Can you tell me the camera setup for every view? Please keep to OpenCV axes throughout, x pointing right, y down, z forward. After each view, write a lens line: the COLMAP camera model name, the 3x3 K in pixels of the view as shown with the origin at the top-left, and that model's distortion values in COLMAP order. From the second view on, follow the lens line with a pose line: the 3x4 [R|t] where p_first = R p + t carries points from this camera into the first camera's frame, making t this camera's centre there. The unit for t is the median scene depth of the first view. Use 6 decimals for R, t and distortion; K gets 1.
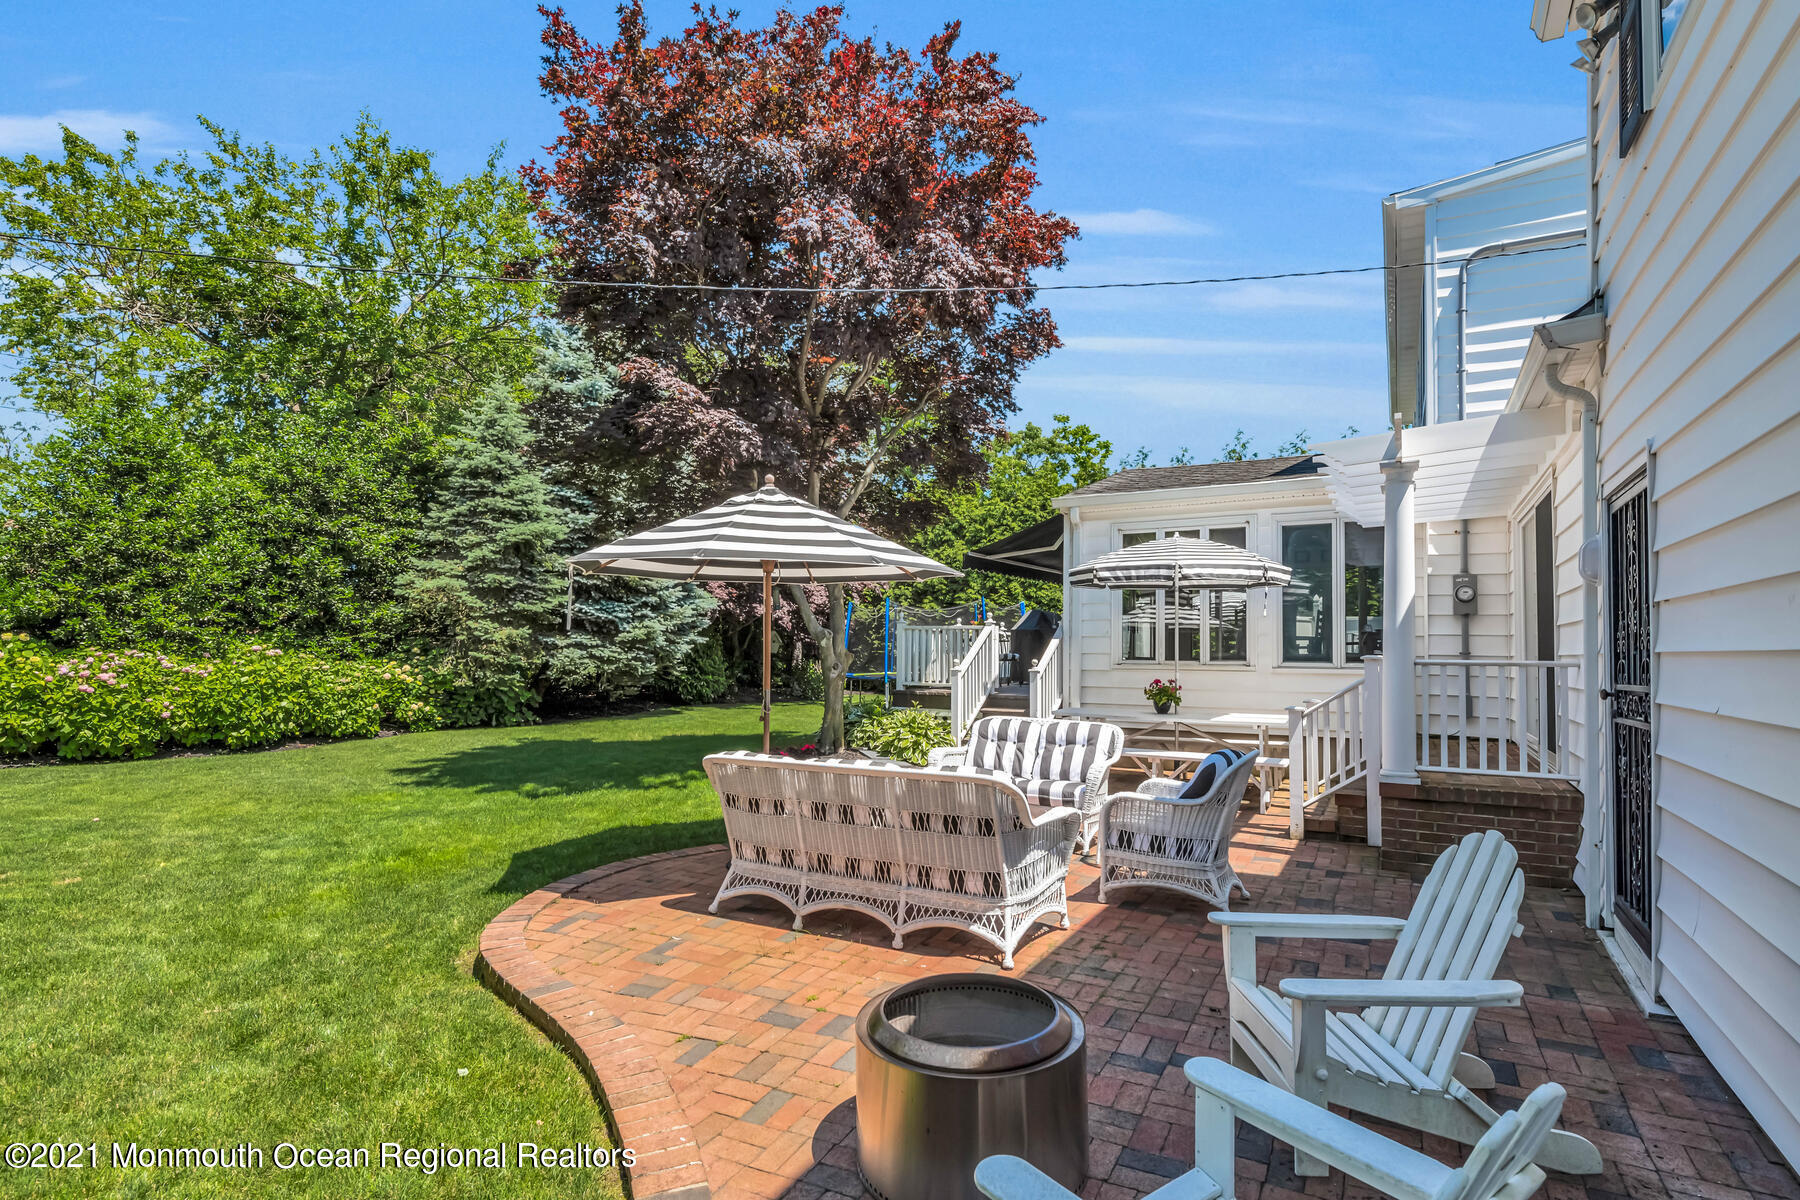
lens RADIAL K [[922.7, 0, 902.4], [0, 922.7, 605.7], [0, 0, 1]] dist [-0.000981, -0.000028]
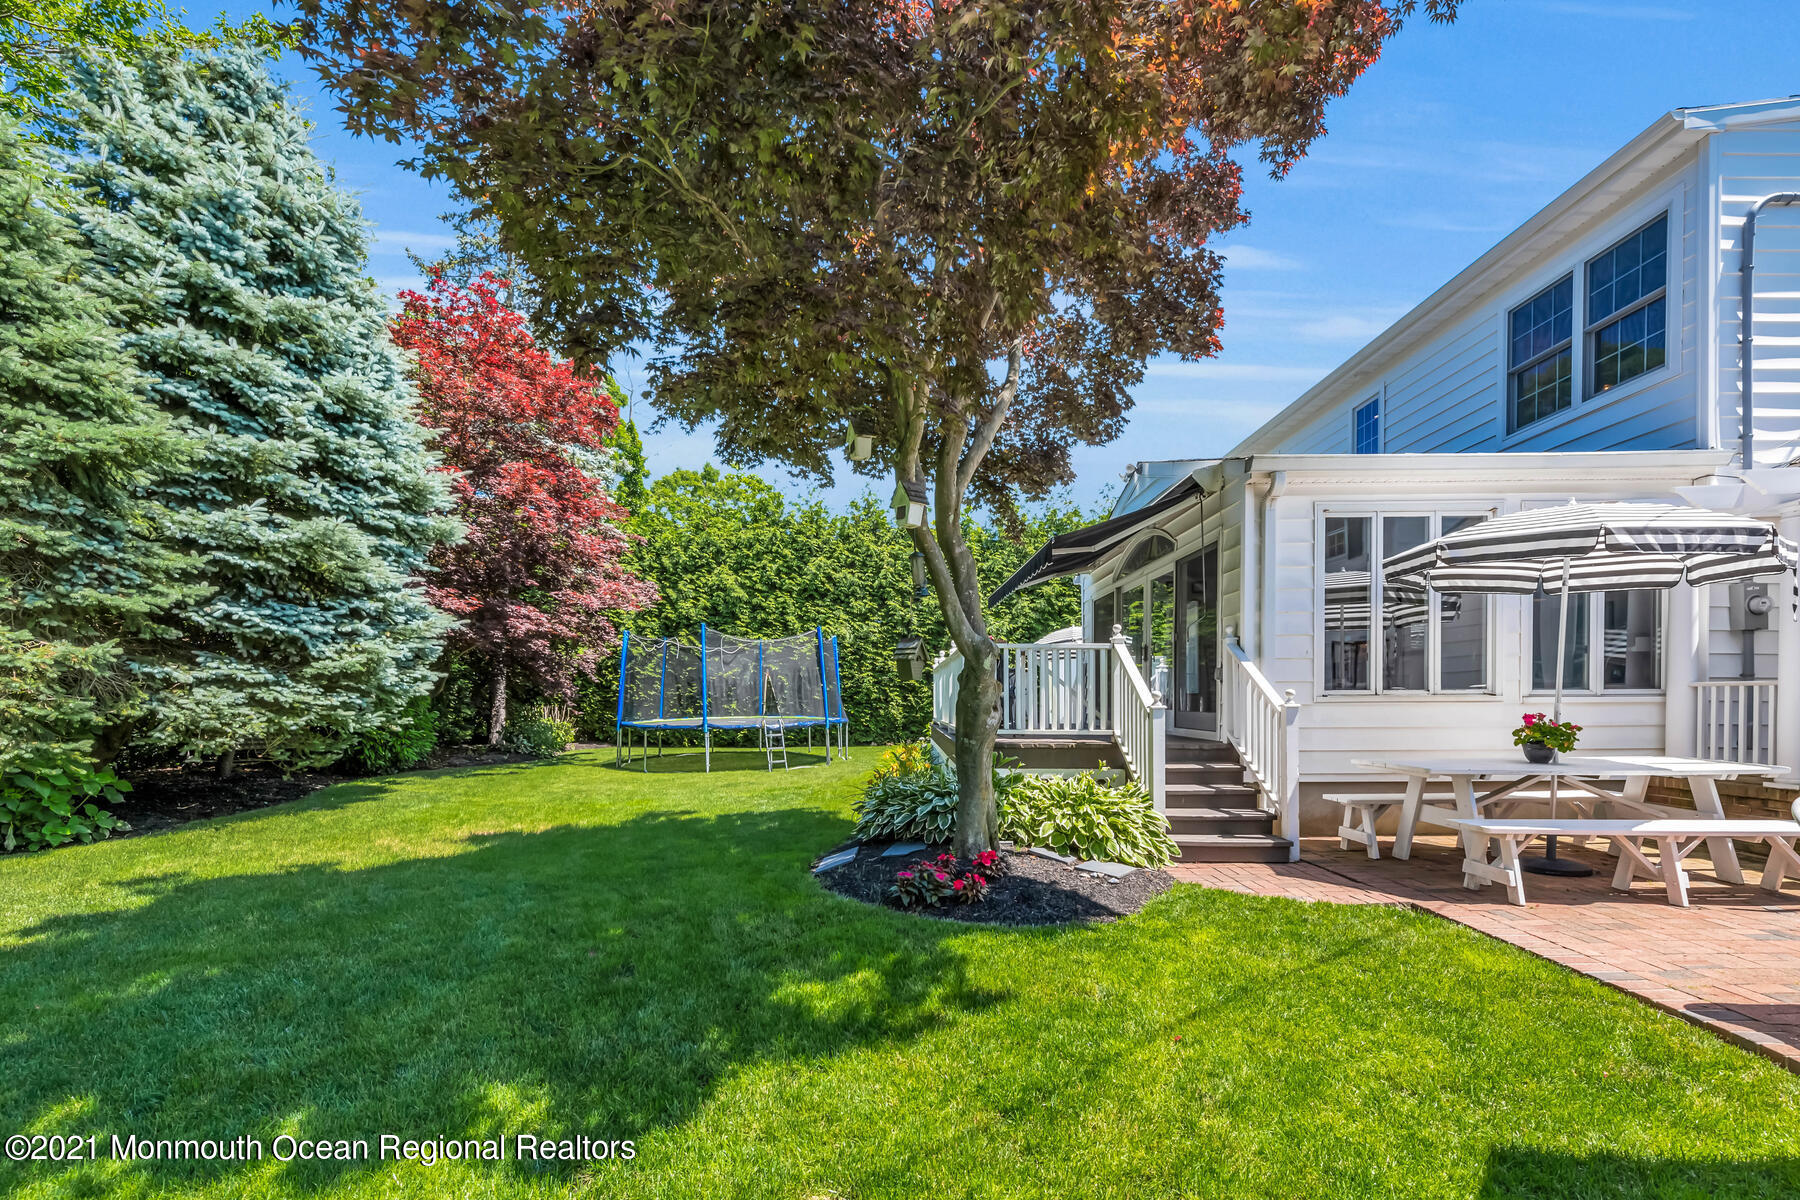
lens RADIAL K [[785.9, 0, 916.3], [0, 785.9, 704.4], [0, 0, 1]] dist [0.003756, 0.000004]
pose [[0.866675, -0.015881, 0.498620, -0.232942], [-0.012511, 0.998487, 0.053547, 0.026693], [-0.498716, -0.052646, 0.865165, 0.406383]]
